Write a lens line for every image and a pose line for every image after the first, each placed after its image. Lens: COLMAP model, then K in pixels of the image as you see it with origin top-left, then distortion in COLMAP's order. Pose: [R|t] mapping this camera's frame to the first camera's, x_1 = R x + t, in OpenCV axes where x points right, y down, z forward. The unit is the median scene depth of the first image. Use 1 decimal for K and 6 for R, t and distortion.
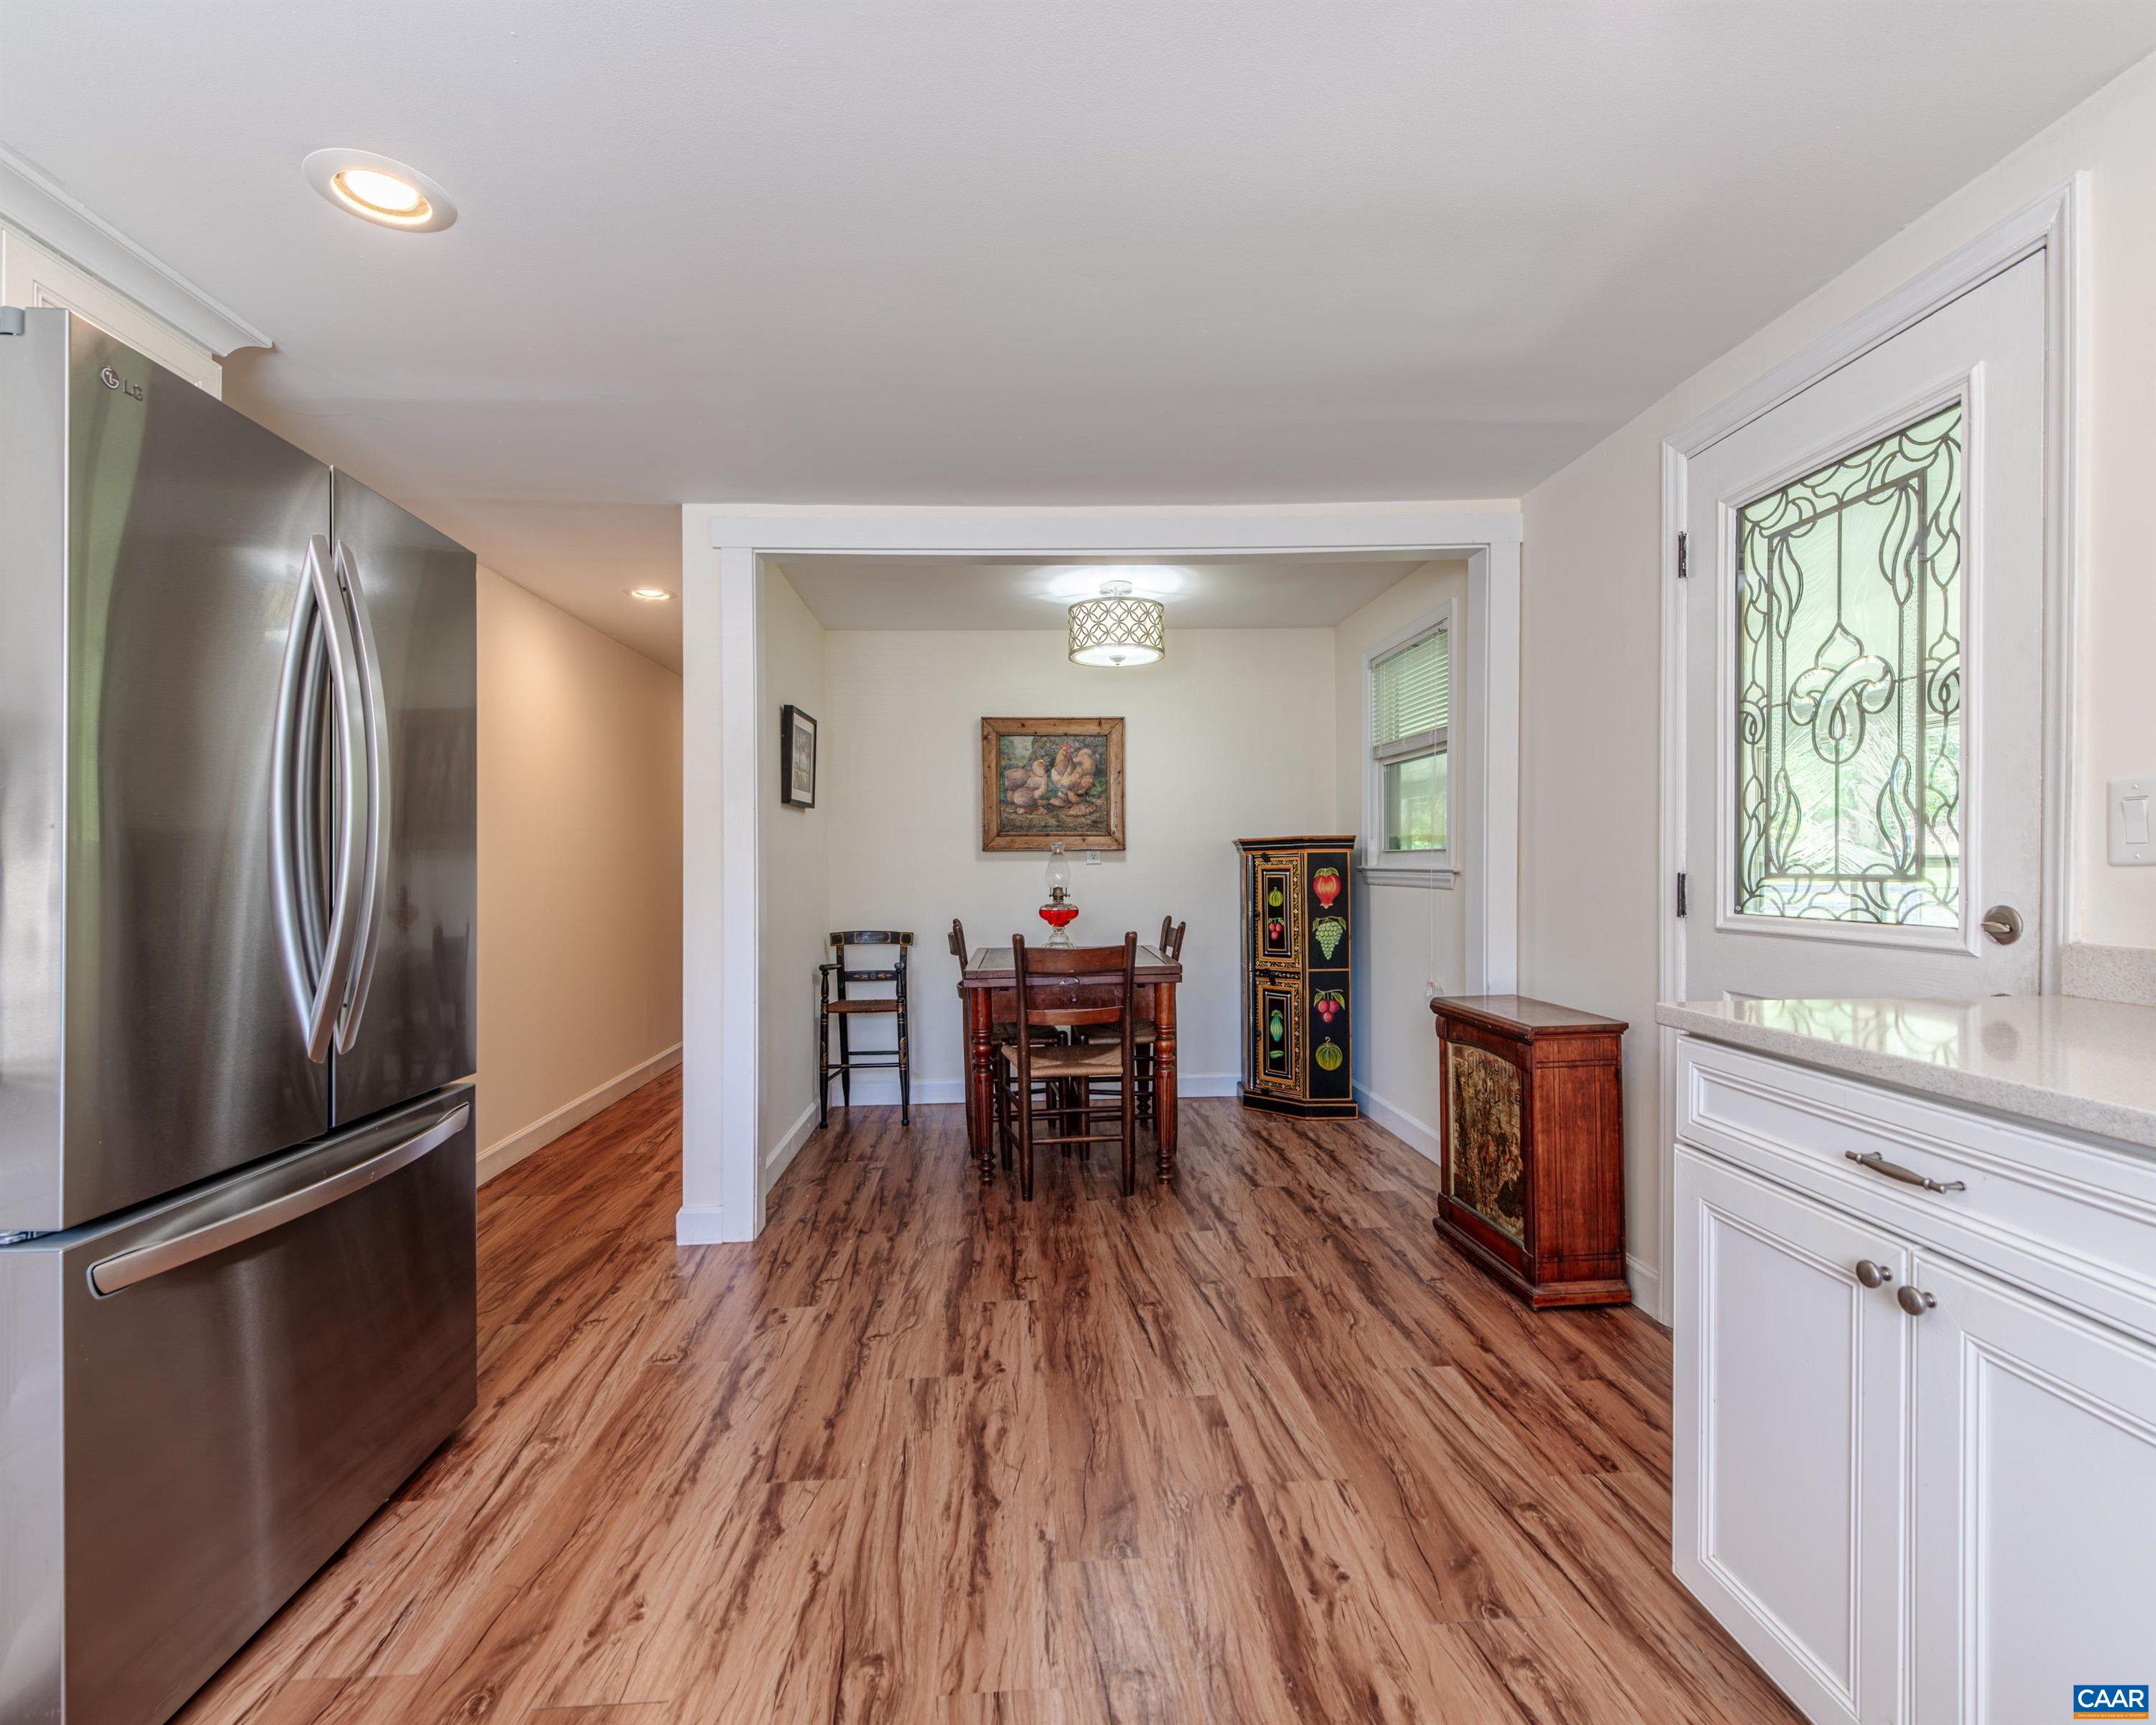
lens RADIAL K [[1009.6, 0, 1068.6], [0, 1009.6, 876.3], [0, 0, 1]] dist [0.019412, -0.007609]
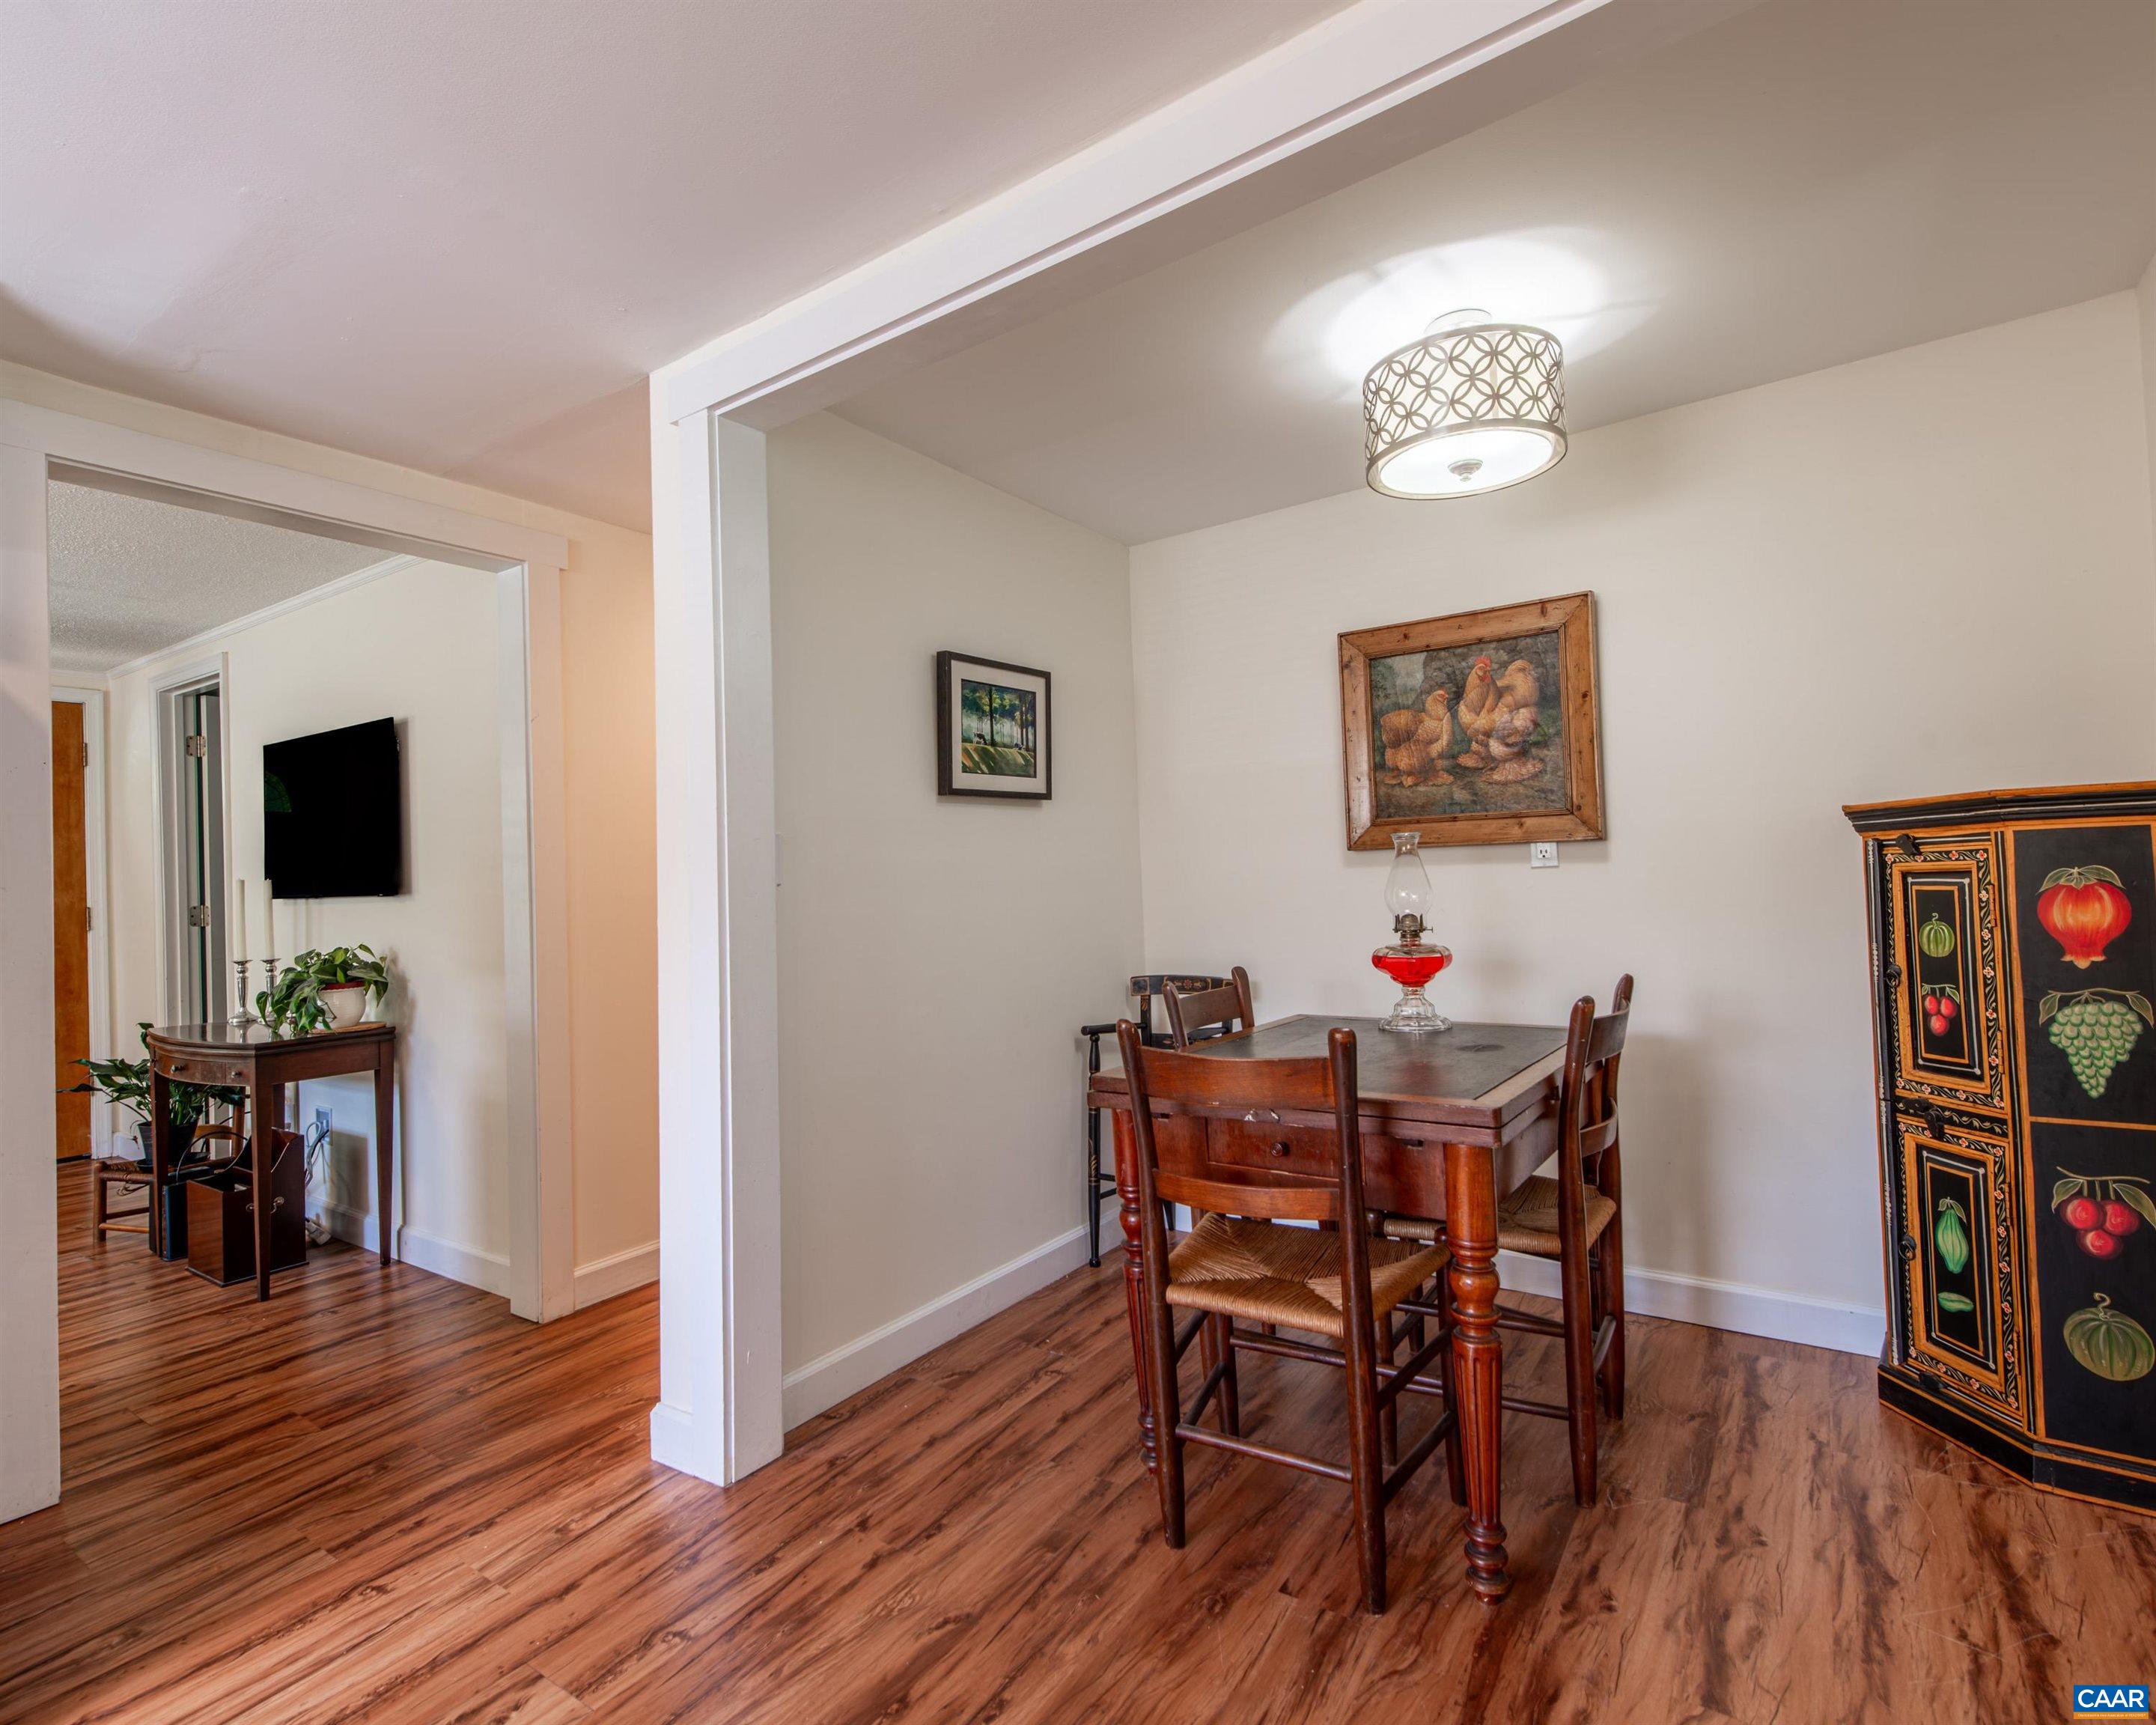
lens RADIAL K [[1068.8, 0, 1096.7], [0, 1068.8, 859.6], [0, 0, 1]] dist [0.002966, -0.000002]
pose [[0.788987, -0.028722, -0.613738, 0.285832], [0.021362, 0.999585, -0.019318, -0.015350], [0.614038, 0.002130, 0.789274, 0.586893]]
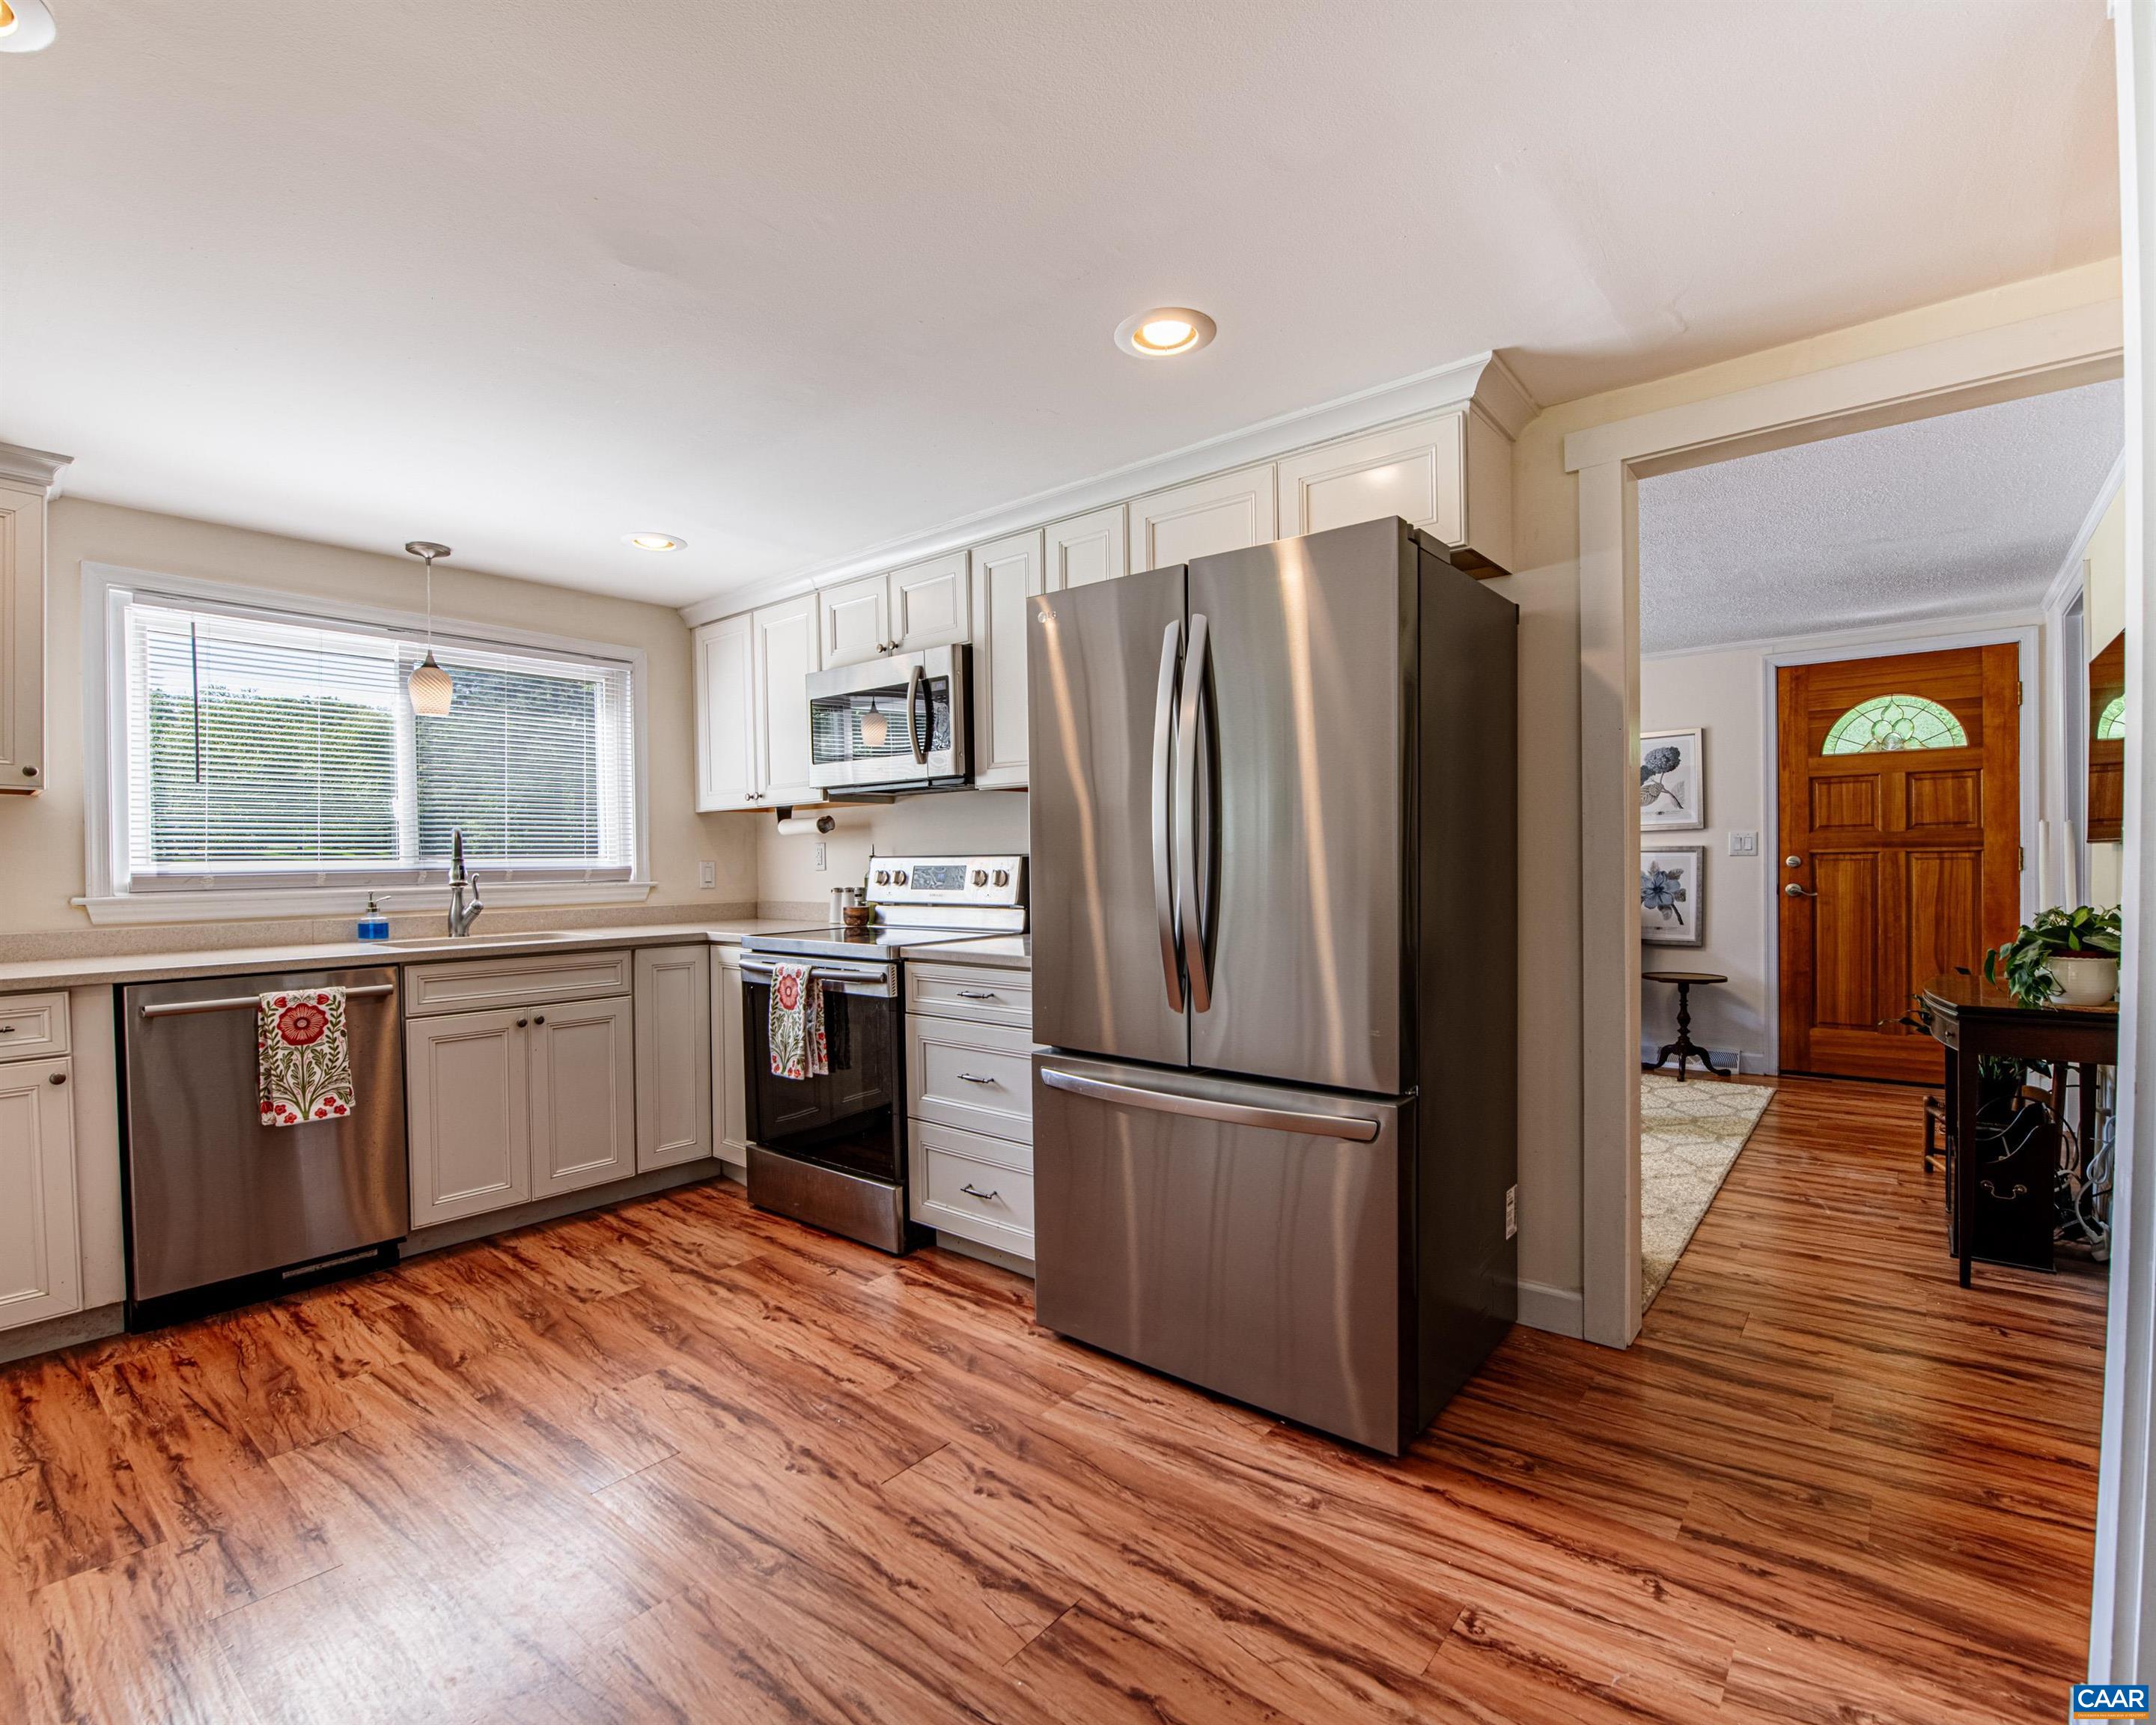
lens RADIAL K [[1030.7, 0, 1068.0], [0, 1030.7, 876.6], [0, 0, 1]] dist [-0.014309, -0.003836]
pose [[-0.683812, 0.026450, -0.729179, 0.183752], [0.009510, 0.999581, 0.027340, -0.018601], [0.729596, 0.011761, -0.683777, 0.930121]]
